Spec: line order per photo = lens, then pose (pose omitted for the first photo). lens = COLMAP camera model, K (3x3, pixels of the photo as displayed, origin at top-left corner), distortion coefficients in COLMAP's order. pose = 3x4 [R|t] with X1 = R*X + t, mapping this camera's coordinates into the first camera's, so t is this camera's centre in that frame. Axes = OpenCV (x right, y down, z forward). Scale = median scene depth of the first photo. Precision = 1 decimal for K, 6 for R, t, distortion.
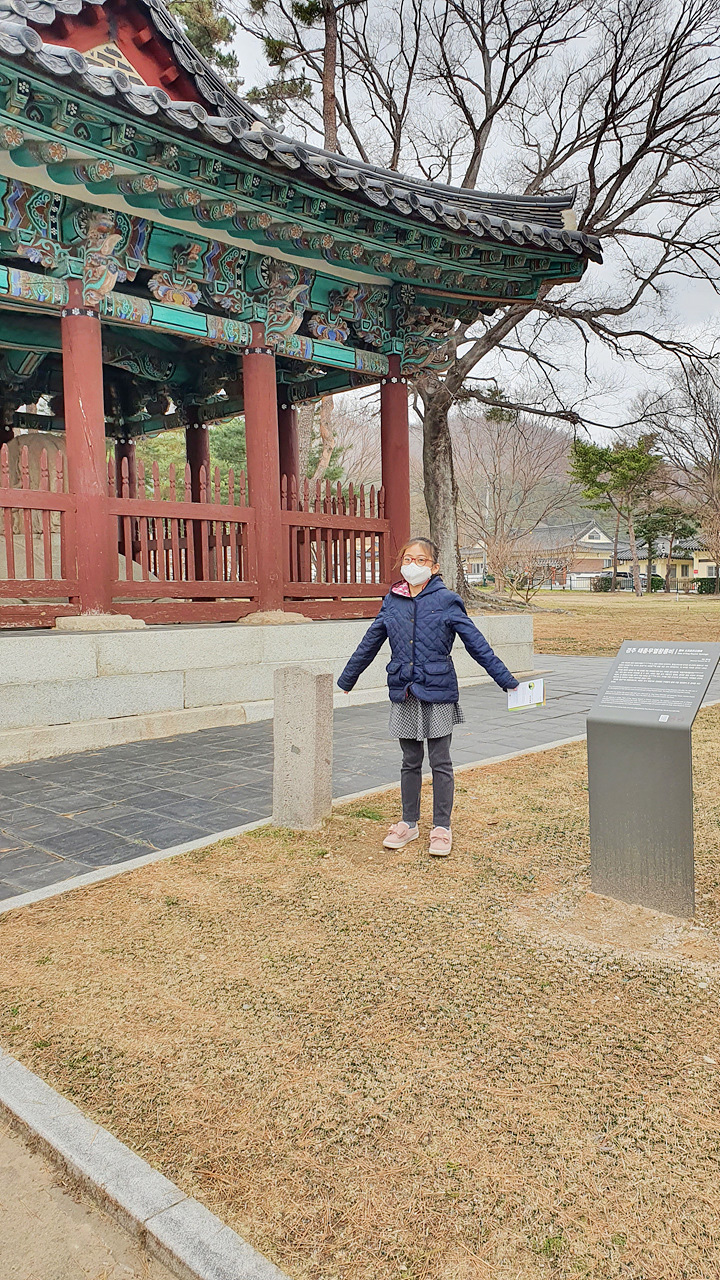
lens RADIAL K [[865.3, 0, 360.0], [0, 865.3, 640.0], [0, 0, 1]] dist [0.072633, -0.121456]
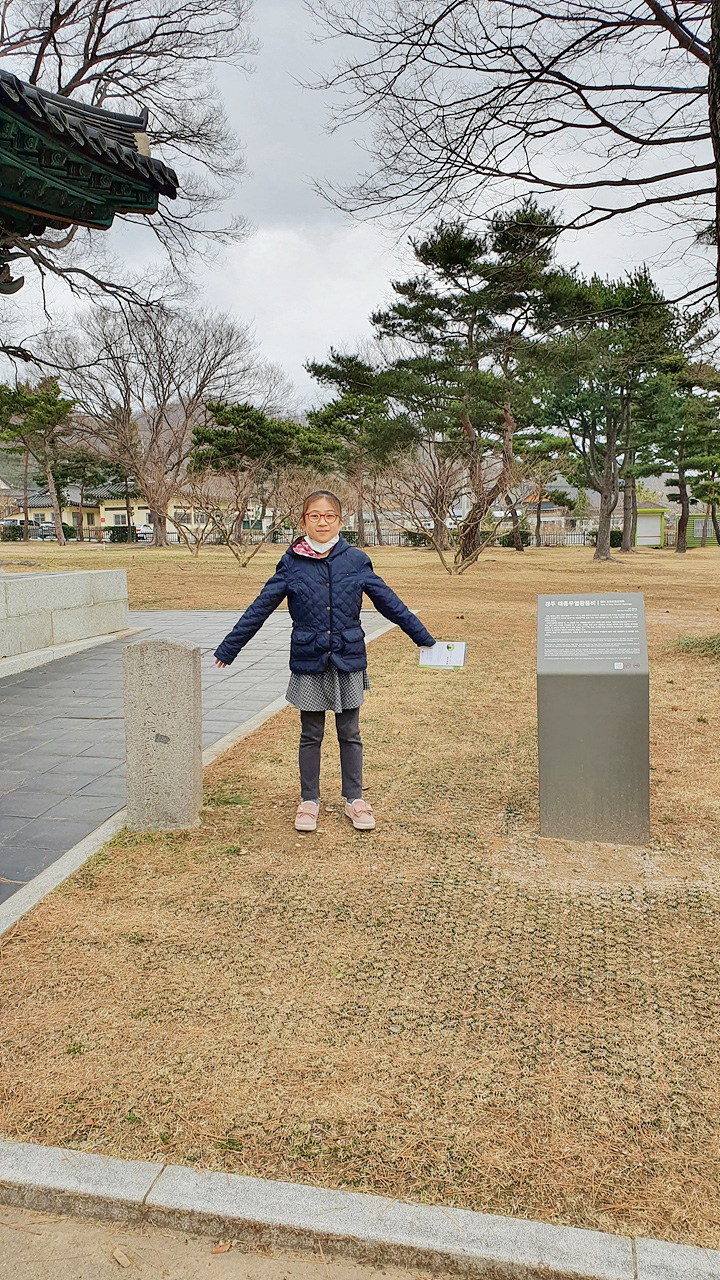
lens RADIAL K [[898.1, 0, 360.0], [0, 898.1, 640.0], [0, 0, 1]] dist [0.052207, -0.072336]
pose [[0.871725, -0.065903, 0.485543, -0.438999], [0.041029, 0.997251, 0.061695, -0.022321], [-0.488275, -0.033860, 0.872033, 0.178317]]
